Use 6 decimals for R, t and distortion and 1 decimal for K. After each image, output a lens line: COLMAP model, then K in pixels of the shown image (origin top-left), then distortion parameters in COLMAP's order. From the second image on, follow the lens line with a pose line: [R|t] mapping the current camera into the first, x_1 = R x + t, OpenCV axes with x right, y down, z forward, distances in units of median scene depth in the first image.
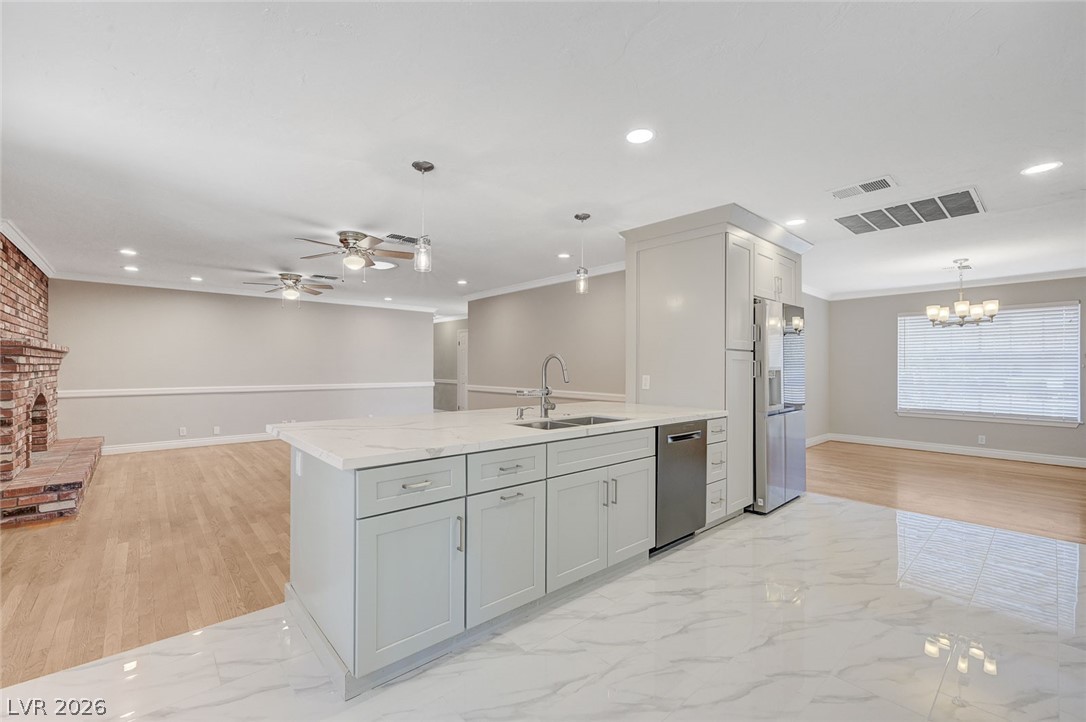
lens RADIAL K [[453.9, 0, 545.2], [0, 453.9, 363.1], [0, 0, 1]] dist [-0.003563, 0.000406]
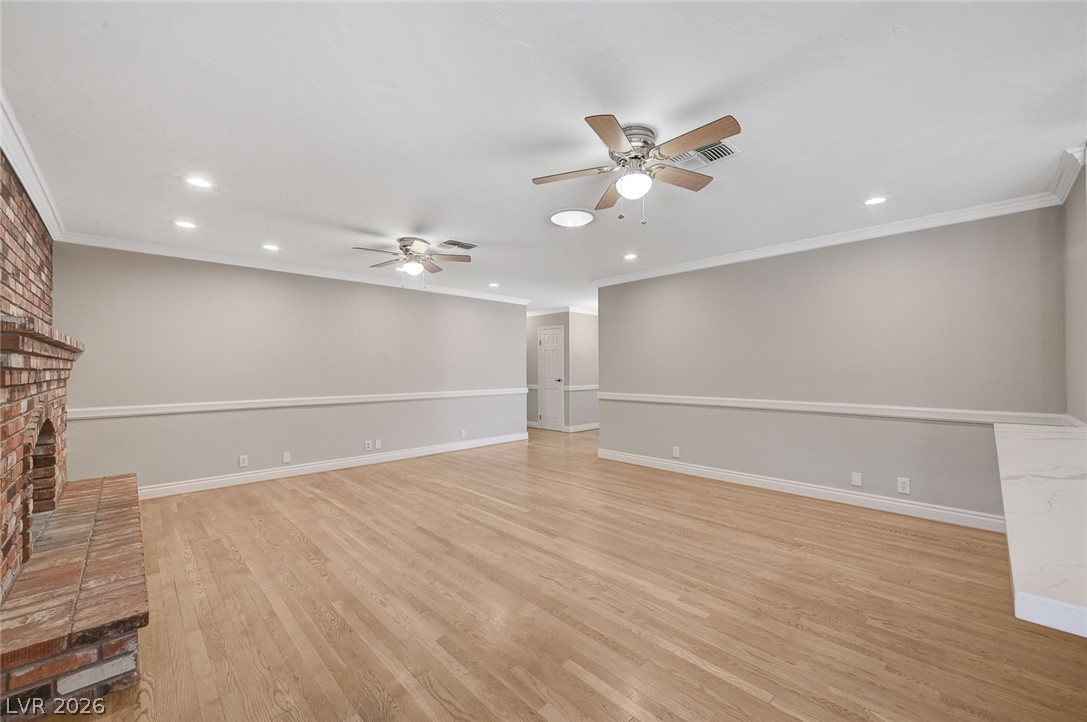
lens RADIAL K [[424.6, 0, 541.4], [0, 424.6, 363.7], [0, 0, 1]] dist [-0.002071, -0.000255]
pose [[0.999034, -0.005509, 0.043592, -0.490163], [0.005734, 0.999971, -0.005036, 0.001300], [-0.043563, 0.005281, 0.999037, 0.416287]]
